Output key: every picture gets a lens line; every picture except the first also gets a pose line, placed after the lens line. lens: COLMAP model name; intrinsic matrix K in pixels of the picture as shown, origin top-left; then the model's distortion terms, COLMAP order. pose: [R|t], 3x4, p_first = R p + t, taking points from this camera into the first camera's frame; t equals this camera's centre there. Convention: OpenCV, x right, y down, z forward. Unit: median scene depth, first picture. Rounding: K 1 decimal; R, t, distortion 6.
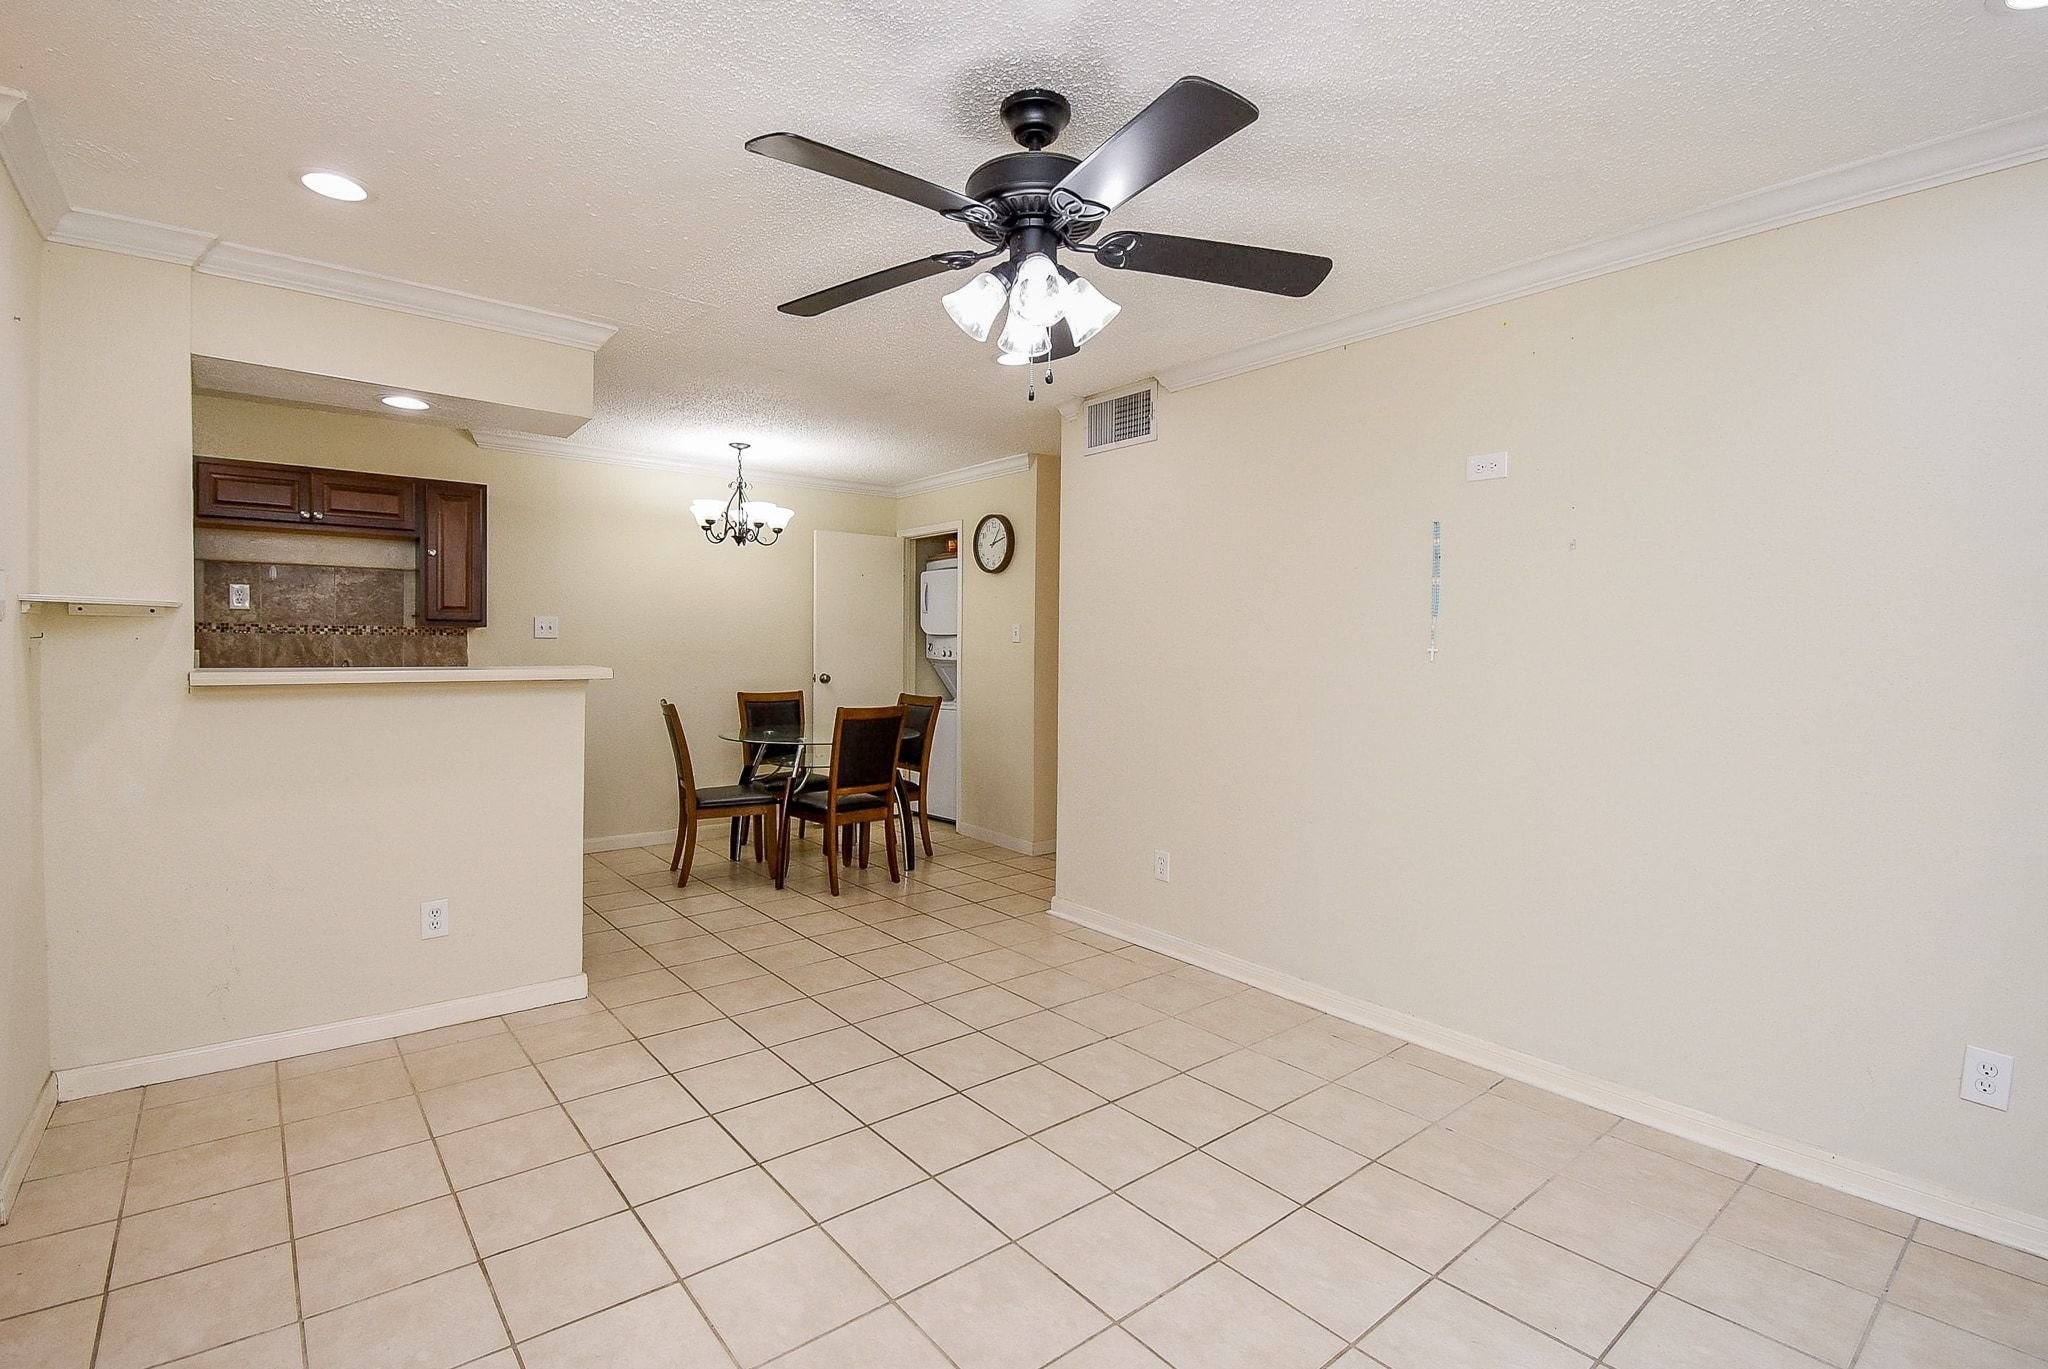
lens RADIAL K [[942.3, 0, 1005.6], [0, 942.3, 661.6], [0, 0, 1]] dist [0.000578, -0.000826]
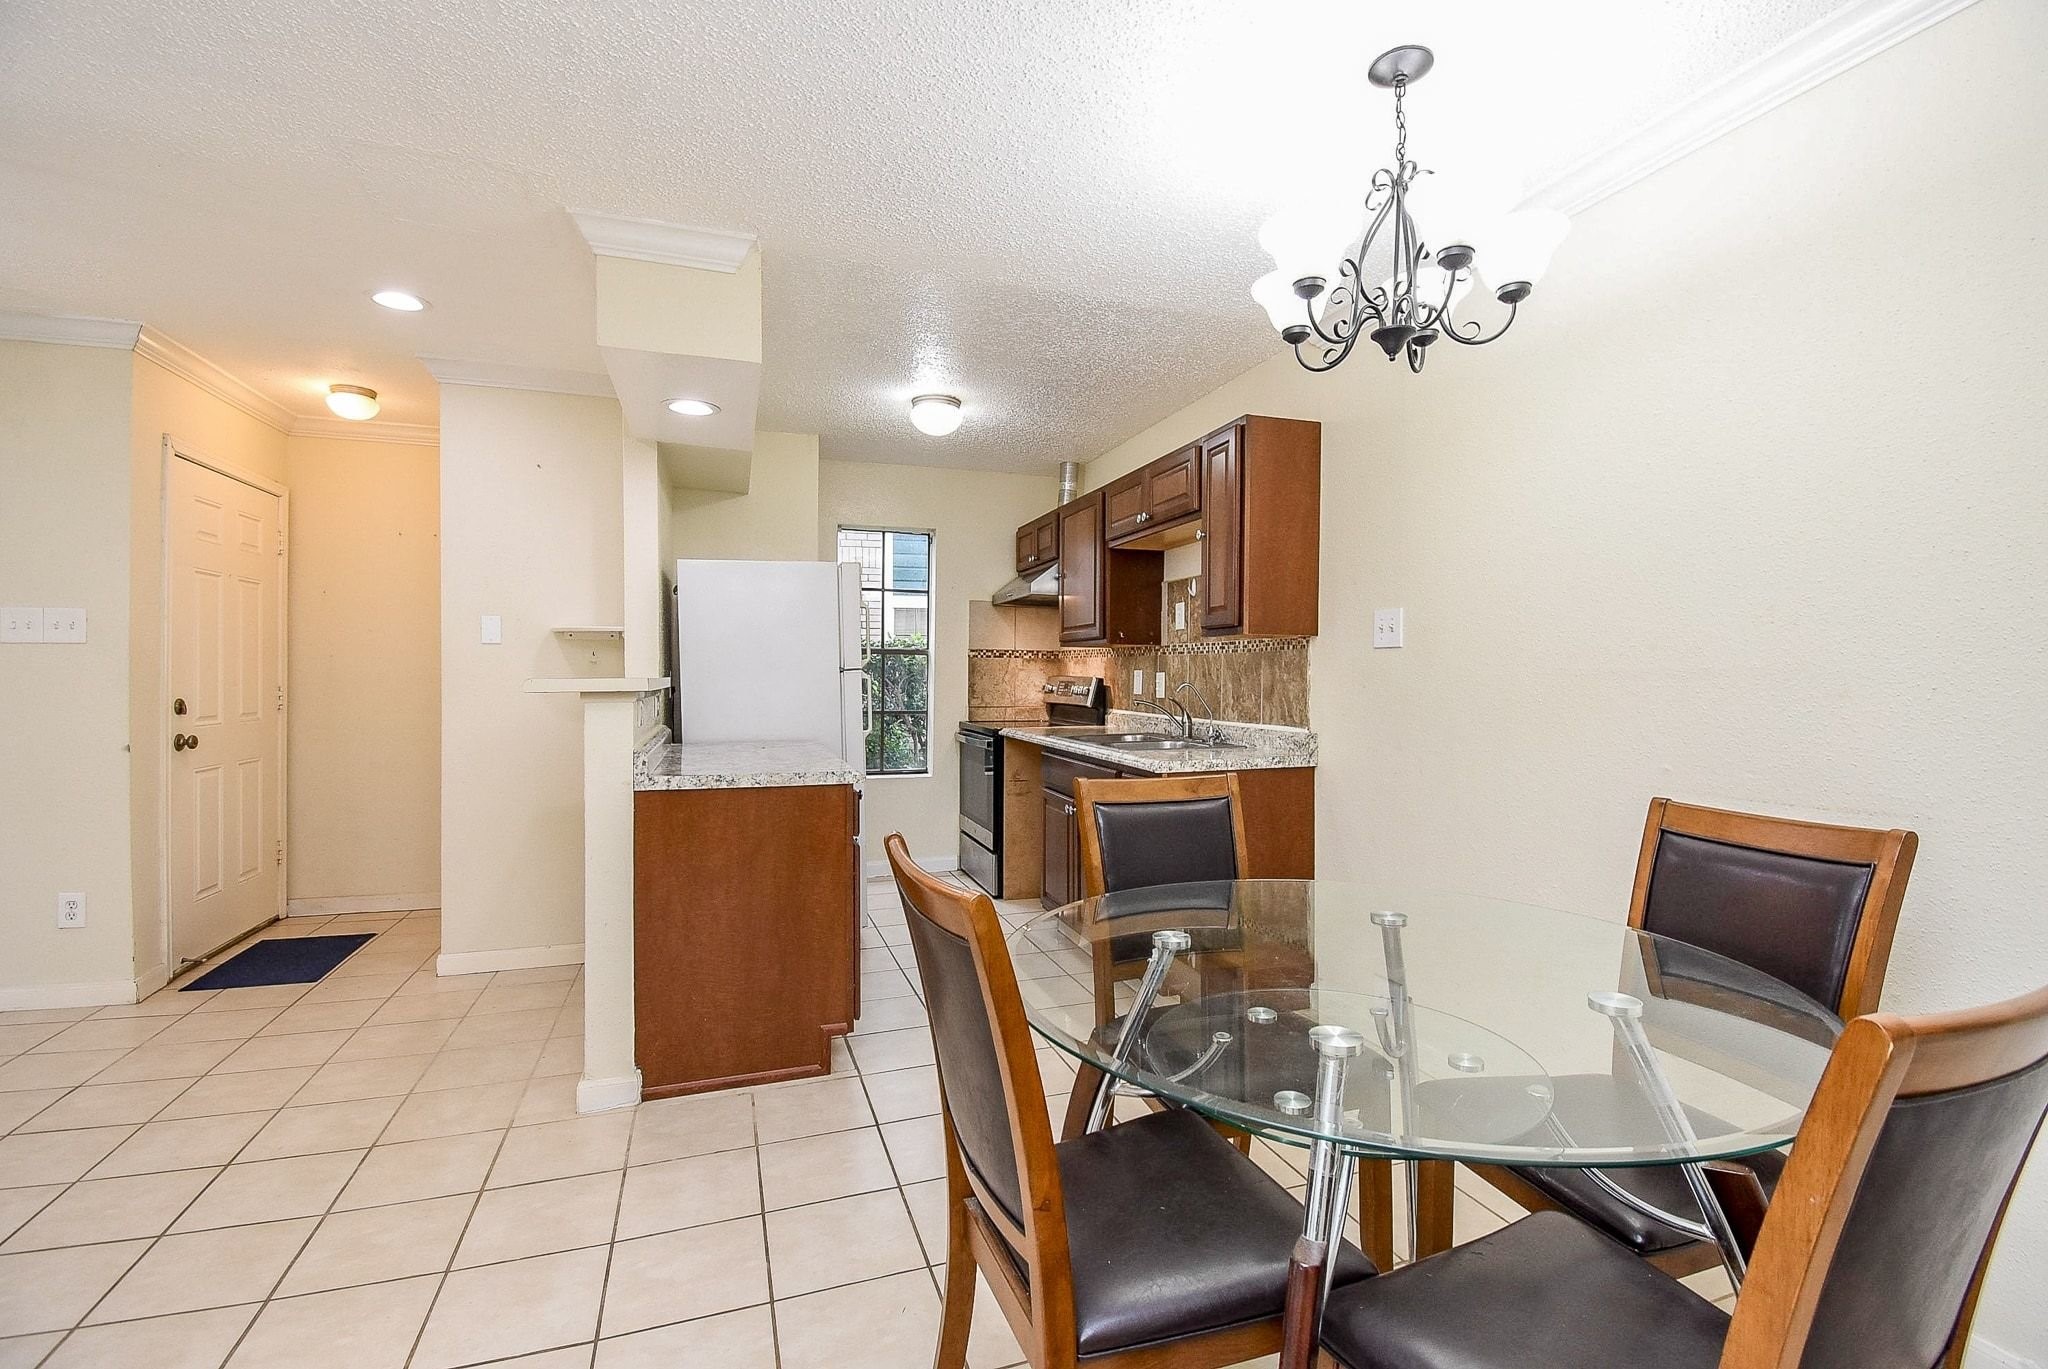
lens RADIAL K [[896.9, 0, 1039.1], [0, 896.9, 683.5], [0, 0, 1]] dist [-0.000053, -0.014620]
pose [[-0.326937, -0.004846, -0.945034, 0.096017], [-0.026468, 0.999642, 0.004031, -0.001728], [0.944676, 0.026331, -0.326948, 1.344986]]
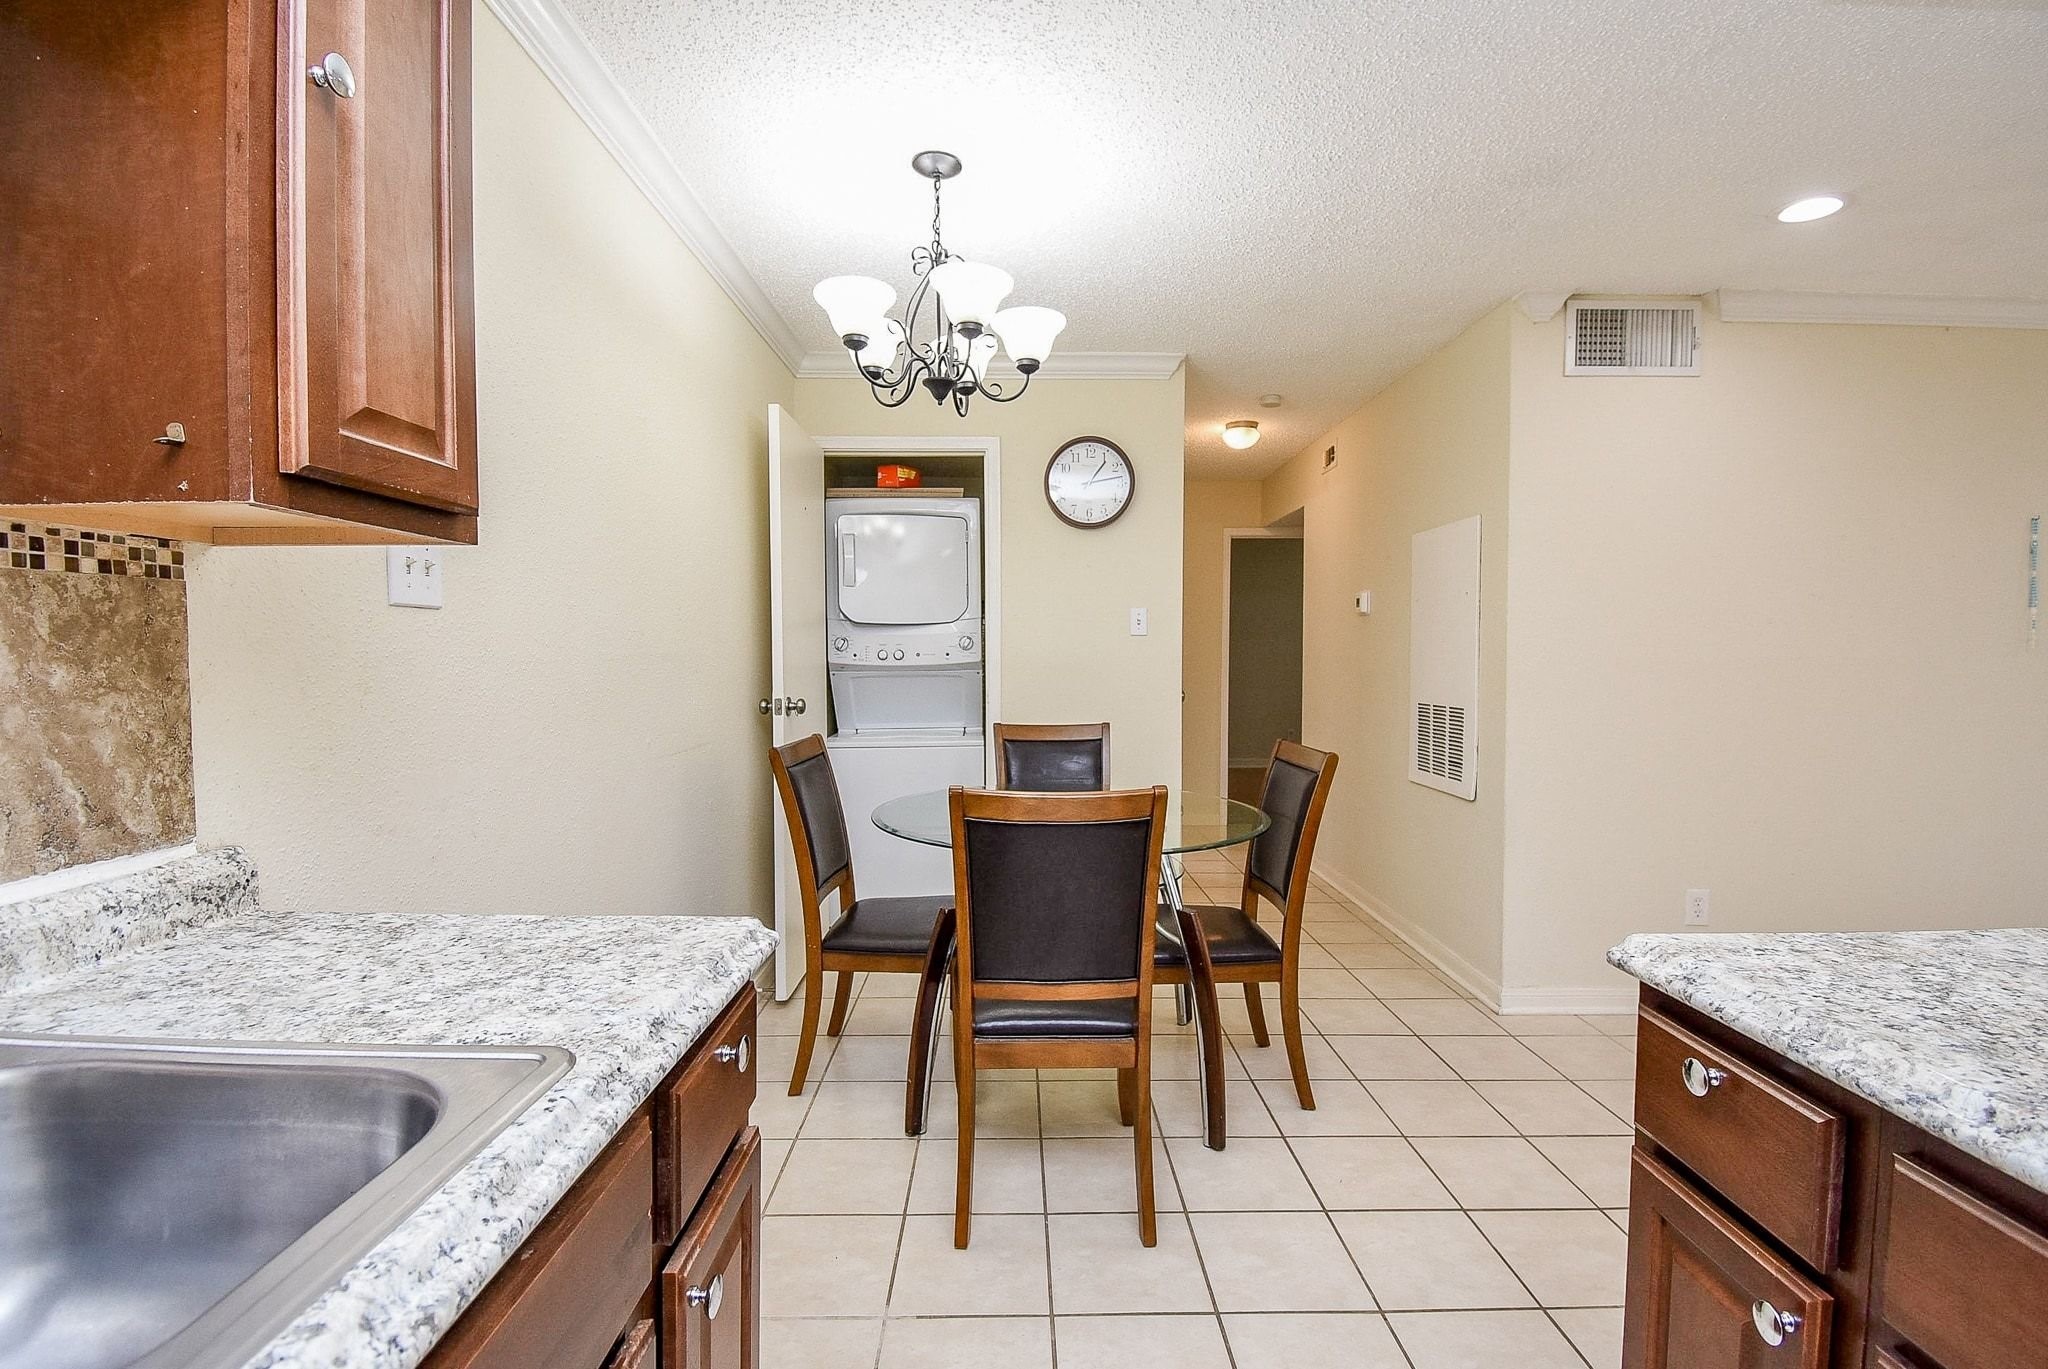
lens RADIAL K [[916.8, 0, 1027.8], [0, 916.8, 680.7], [0, 0, 1]] dist [0.014808, -0.022428]
pose [[0.613129, -0.033900, 0.789255, -0.804774], [0.019456, 0.999424, 0.027813, -0.011423], [-0.789743, -0.001697, 0.613435, 0.970630]]
